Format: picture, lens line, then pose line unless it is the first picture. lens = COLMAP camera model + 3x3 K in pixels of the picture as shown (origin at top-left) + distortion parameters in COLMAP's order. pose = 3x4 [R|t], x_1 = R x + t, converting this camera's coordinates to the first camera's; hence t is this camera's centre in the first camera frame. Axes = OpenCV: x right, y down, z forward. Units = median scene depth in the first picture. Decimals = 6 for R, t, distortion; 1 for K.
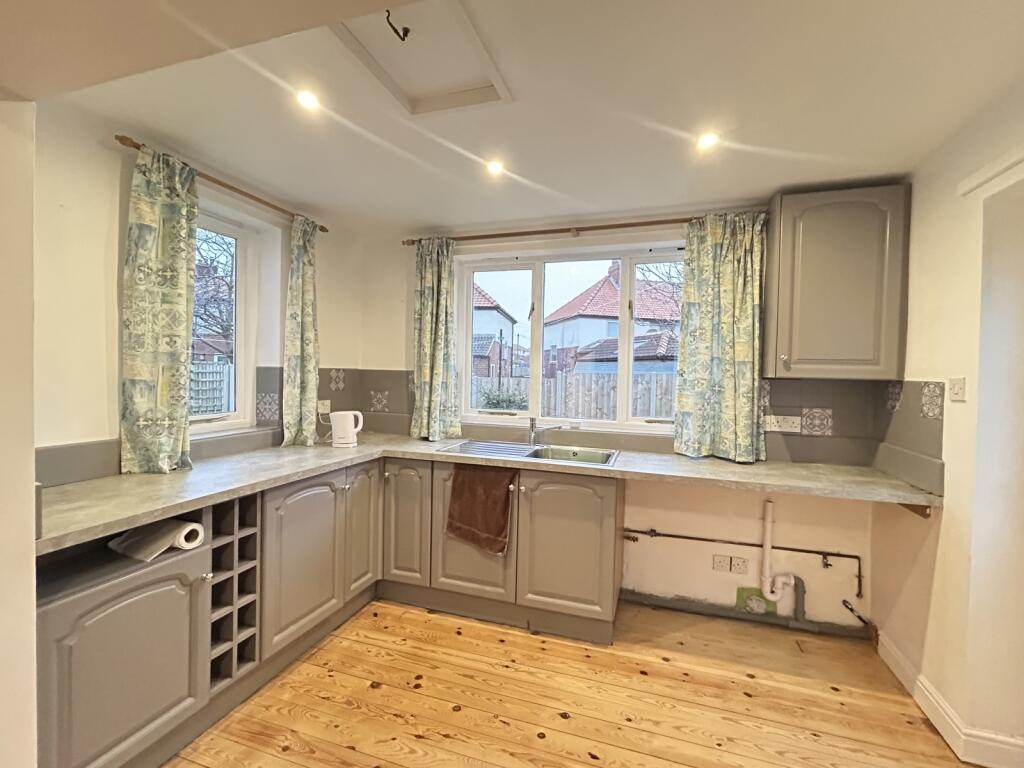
lens RADIAL K [[452.8, 0, 512.9], [0, 452.8, 382.8], [0, 0, 1]] dist [0.001576, 0.000652]
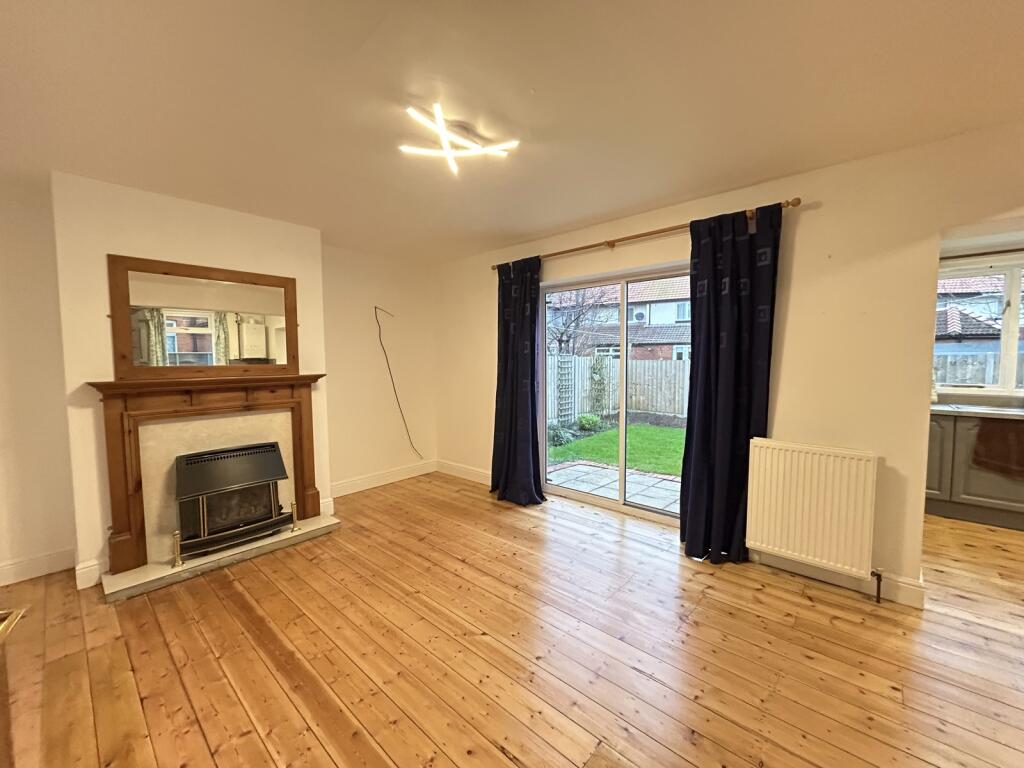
lens RADIAL K [[413.4, 0, 513.0], [0, 413.4, 385.2], [0, 0, 1]] dist [0.003357, 0.000162]
pose [[0.918634, 0.004067, -0.395088, -0.968518], [0.011616, 0.999237, 0.037294, 0.005104], [0.394938, -0.038849, 0.917886, -0.803367]]
